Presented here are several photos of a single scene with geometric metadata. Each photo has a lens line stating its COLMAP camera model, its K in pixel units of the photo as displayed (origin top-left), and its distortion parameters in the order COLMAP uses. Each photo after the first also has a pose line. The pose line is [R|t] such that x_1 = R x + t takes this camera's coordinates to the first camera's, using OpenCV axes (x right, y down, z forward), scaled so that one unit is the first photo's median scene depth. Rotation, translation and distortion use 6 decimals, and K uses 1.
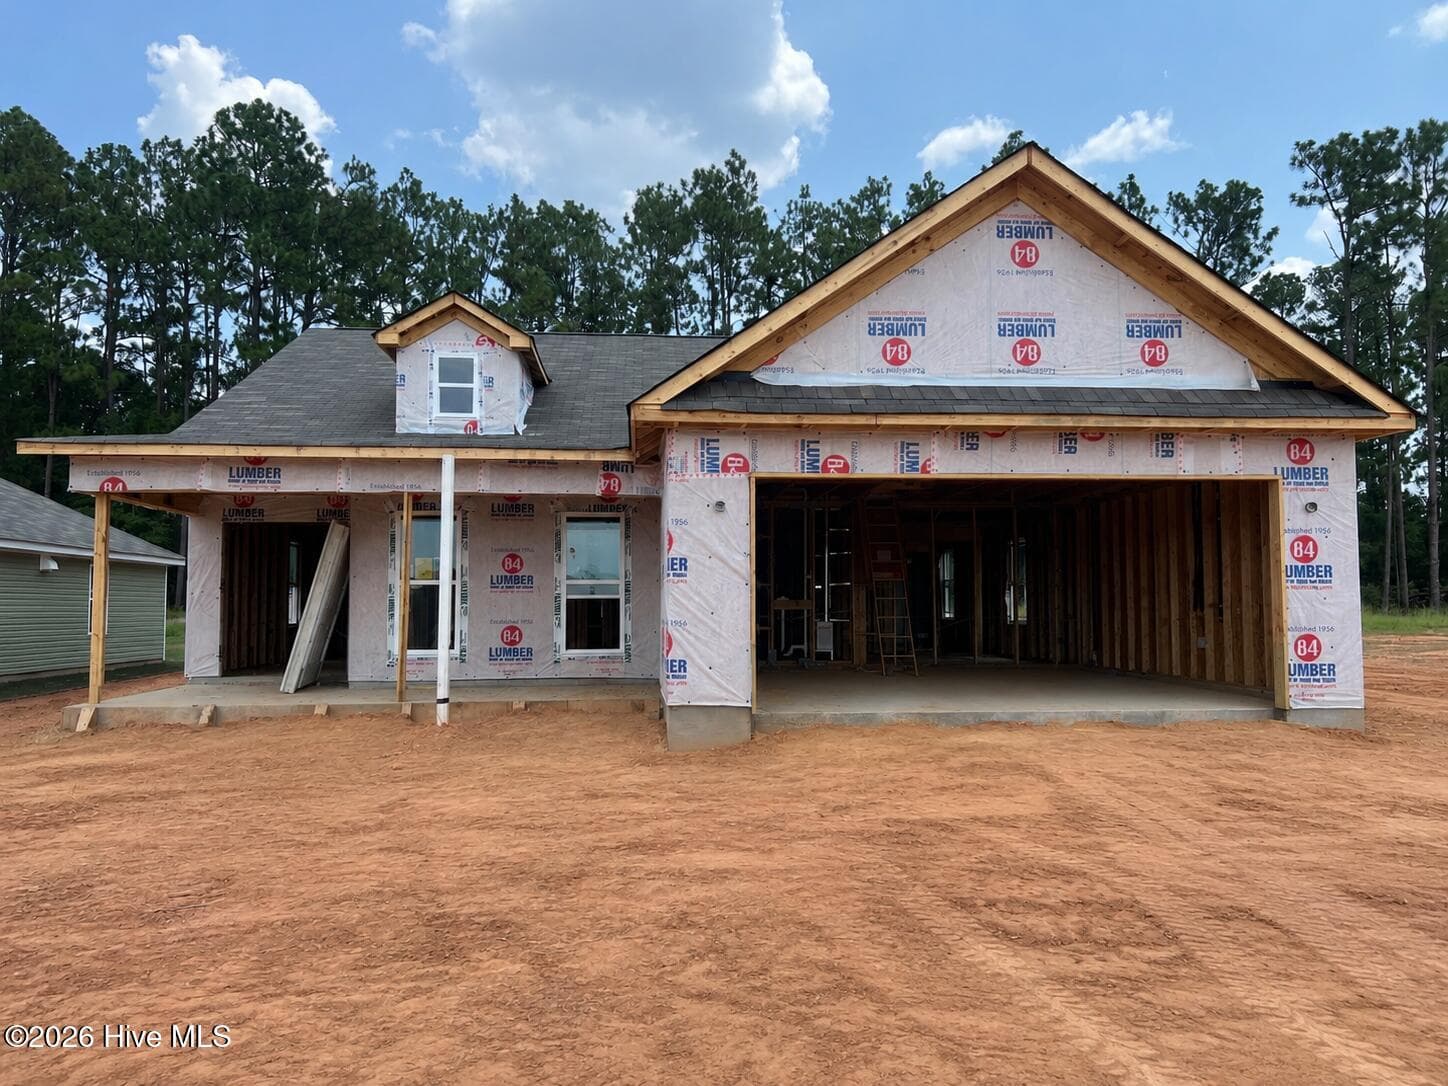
lens RADIAL K [[1096.3, 0, 735.3], [0, 1096.3, 542.2], [0, 0, 1]] dist [0.046063, -0.040917]
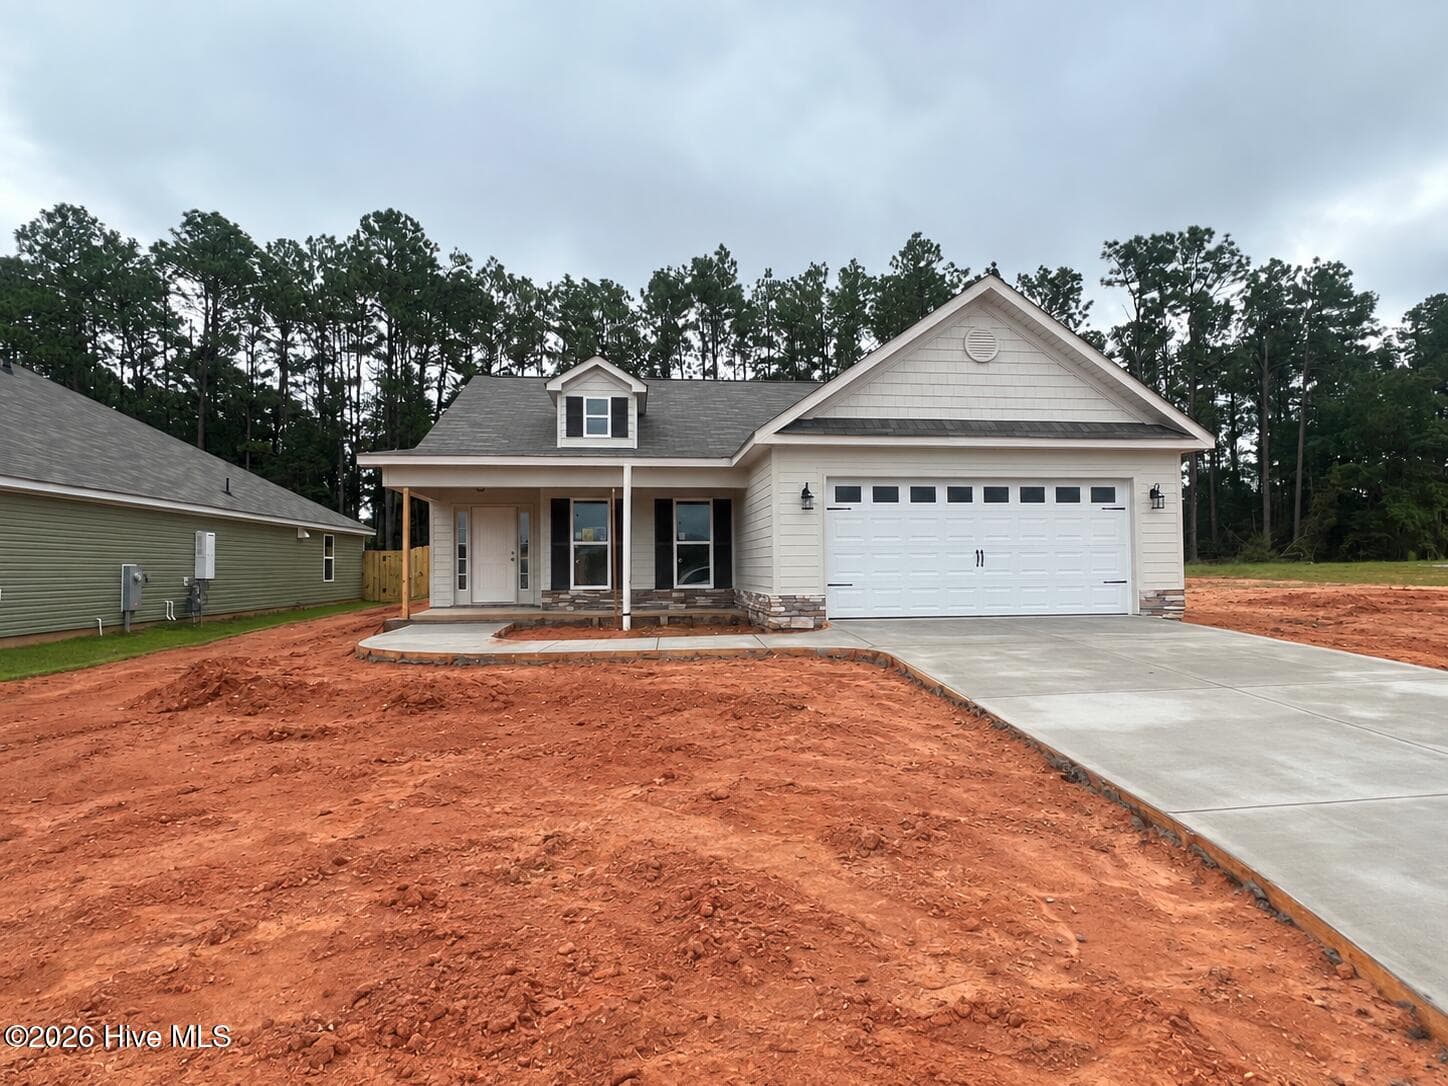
lens RADIAL K [[783.9, 0, 724.0], [0, 783.9, 543.0], [0, 0, 1]] dist [0.002915, 0.001140]
pose [[0.999574, -0.005052, 0.028750, -0.028367], [0.004159, 0.999511, 0.031006, 0.000423], [-0.028893, -0.030873, 0.999106, -0.029335]]
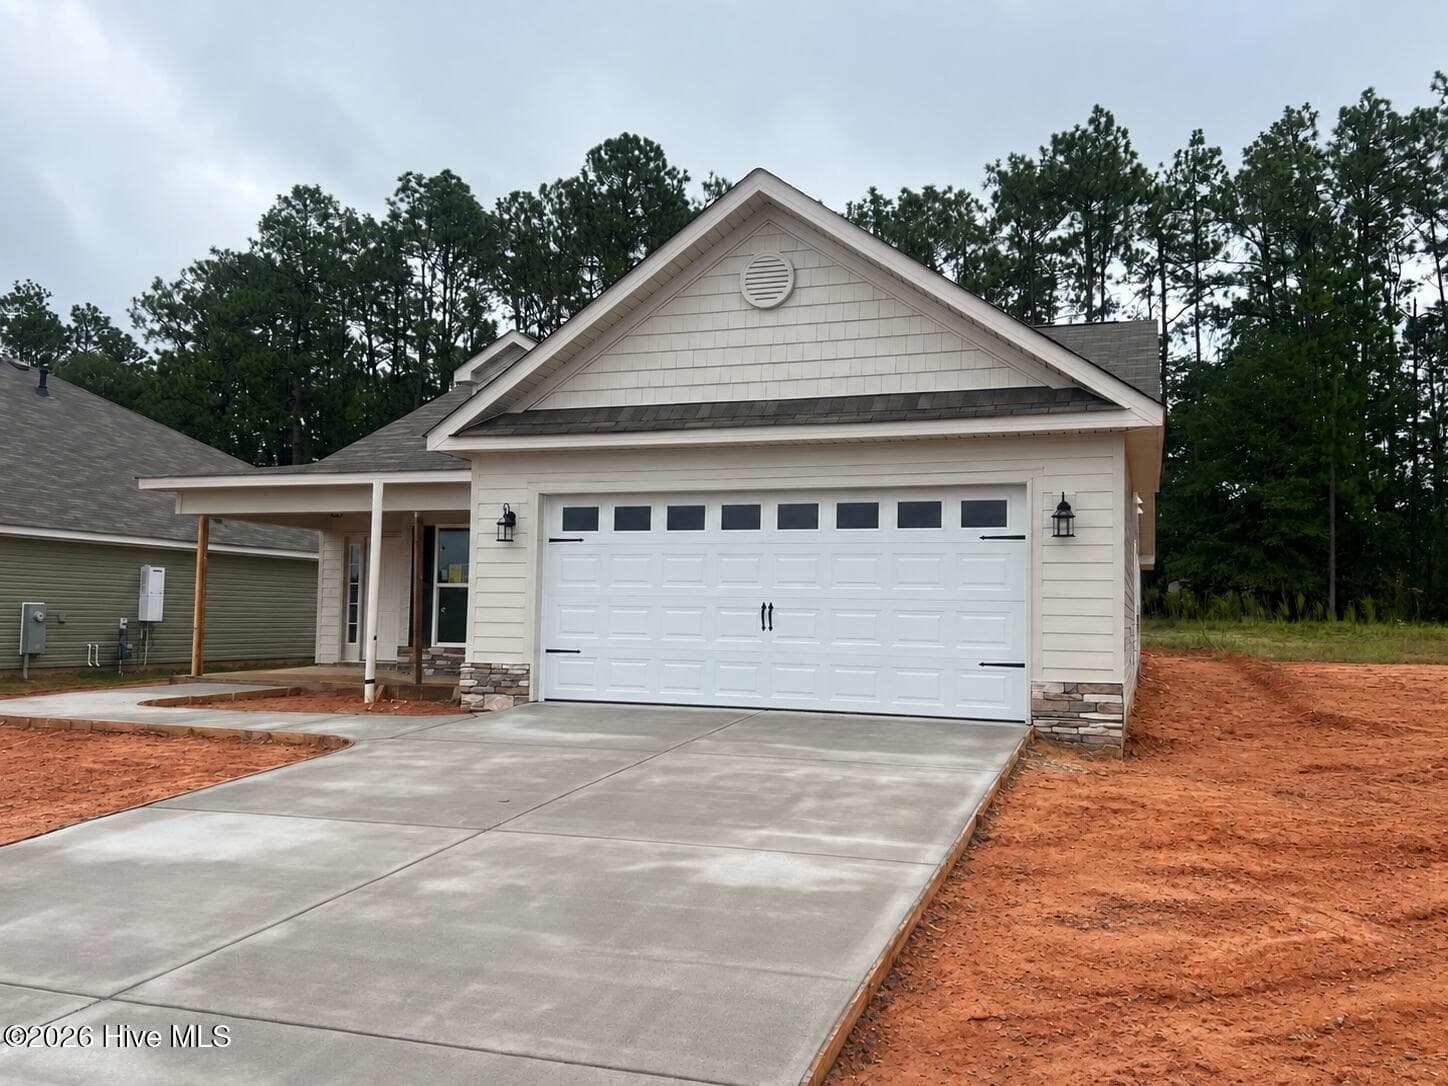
lens RADIAL K [[1188.4, 0, 745.7], [0, 1188.4, 548.5], [0, 0, 1]] dist [0.050384, -0.048463]
pose [[0.915216, -0.006228, -0.402915, 0.119494], [0.007537, 0.999970, 0.001665, -0.000639], [0.402893, -0.004561, 0.915236, -0.008151]]
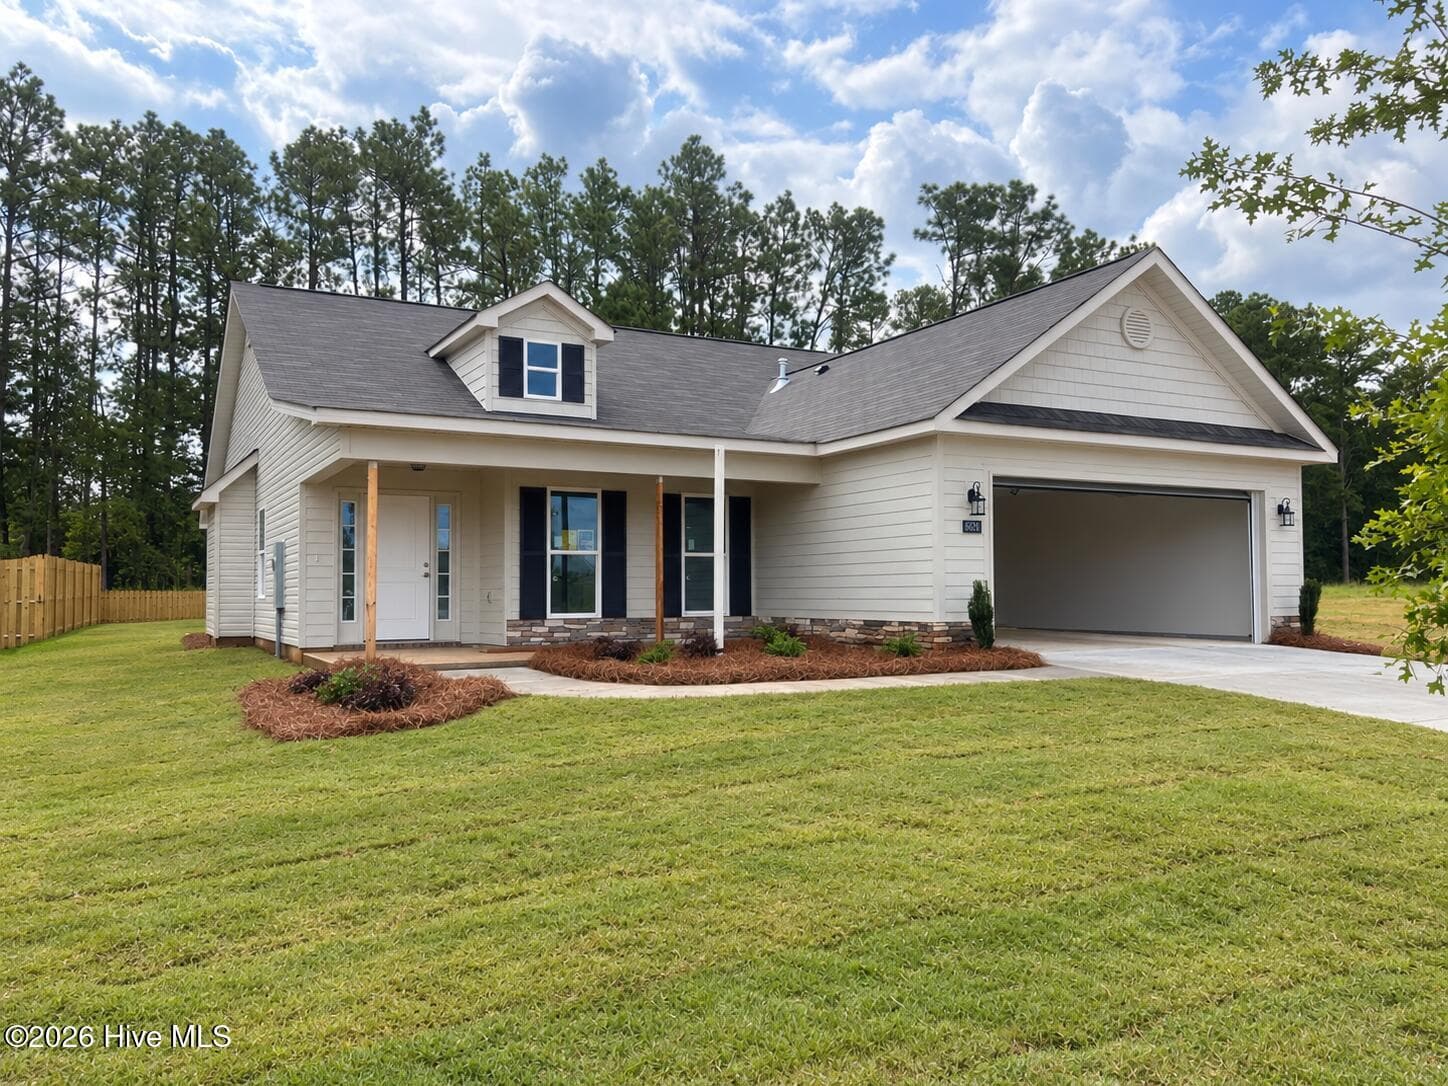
lens RADIAL K [[1151.8, 0, 747.1], [0, 1151.8, 532.5], [0, 0, 1]] dist [0.060254, -0.068103]
pose [[0.917235, 0.021636, 0.397757, -0.135362], [-0.023667, 0.999720, 0.000196, 0.002816], [-0.397642, -0.009593, 0.917491, -0.028443]]
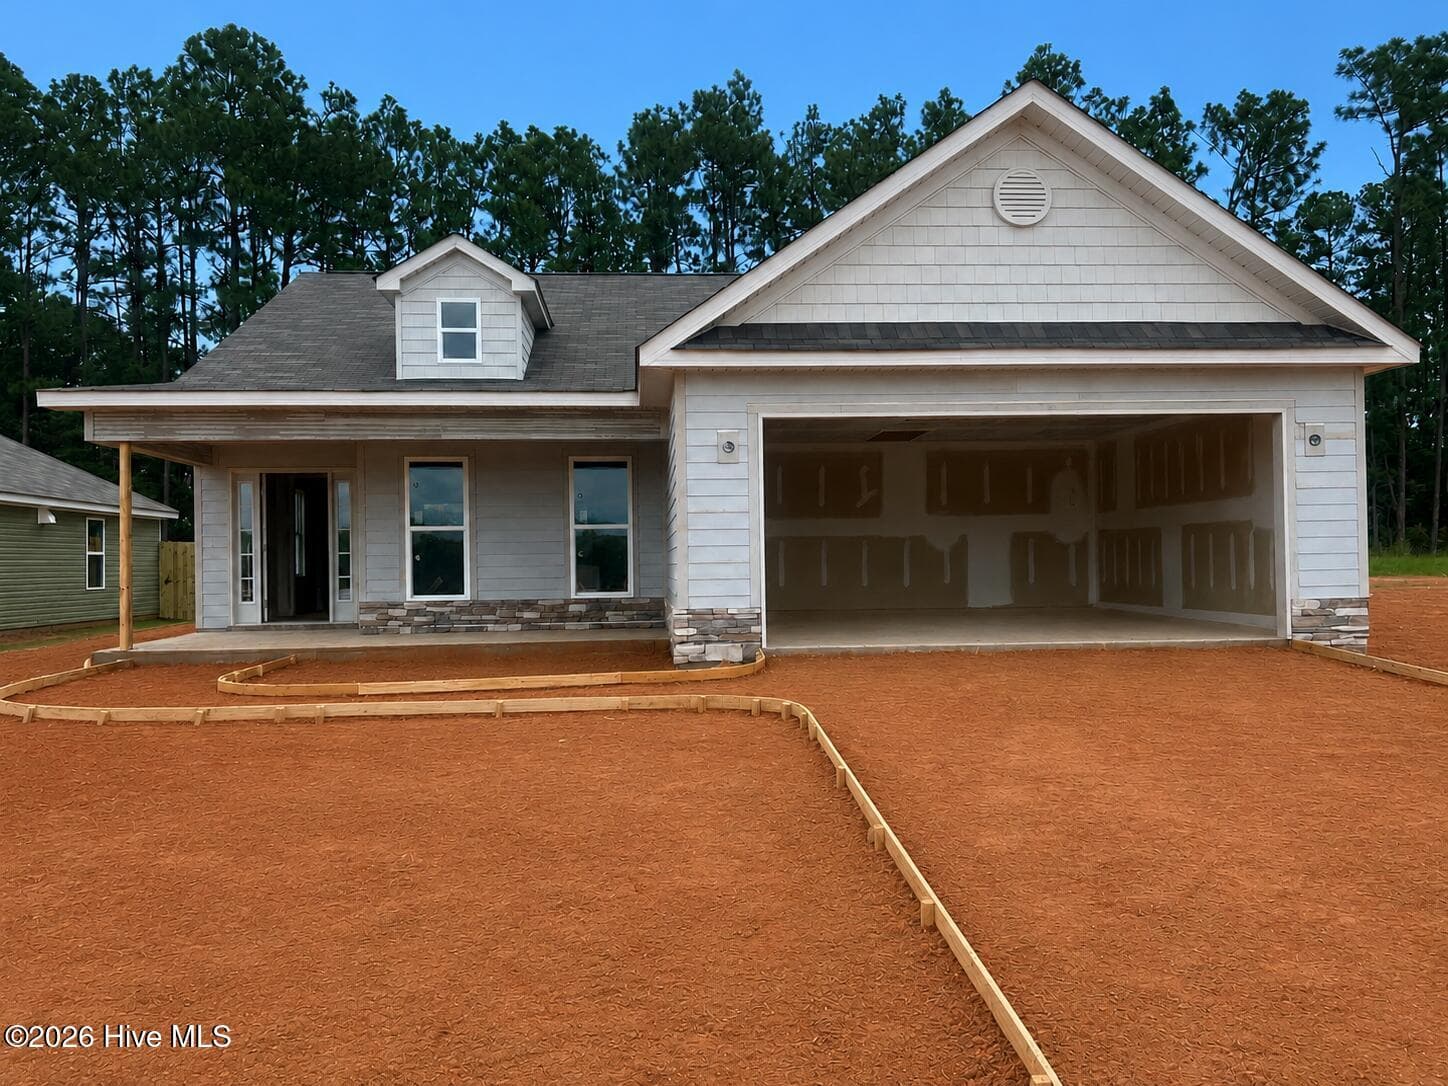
lens RADIAL K [[1169.4, 0, 724.0], [0, 1169.4, 543.0], [0, 0, 1]] dist [0.055807, -0.057284]
pose [[0.999802, -0.011868, -0.015989, -0.000335], [0.012560, 0.998957, 0.043907, 0.001328], [0.015451, -0.044099, 0.998908, -0.015528]]
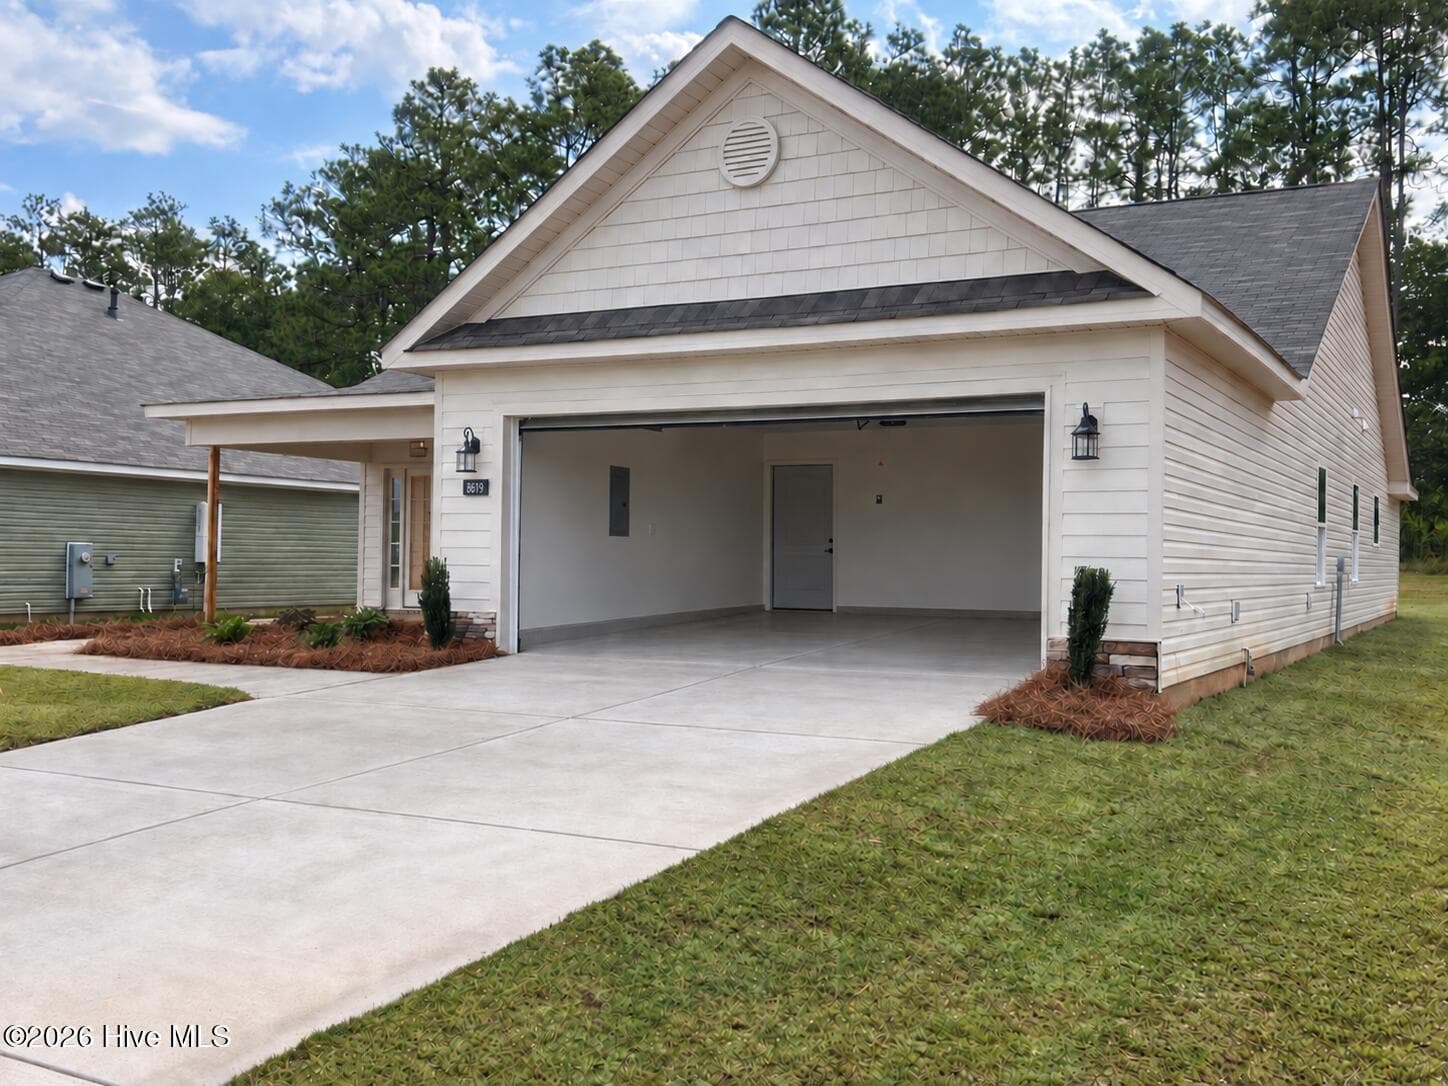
lens RADIAL K [[1402.0, 0, 747.3], [0, 1402.0, 539.4], [0, 0, 1]] dist [0.062027, -0.082999]
pose [[0.831987, 0.010292, -0.554699, 0.150818], [0.015655, 0.998994, 0.042017, 0.000160], [0.554574, -0.043641, 0.830989, 0.011279]]
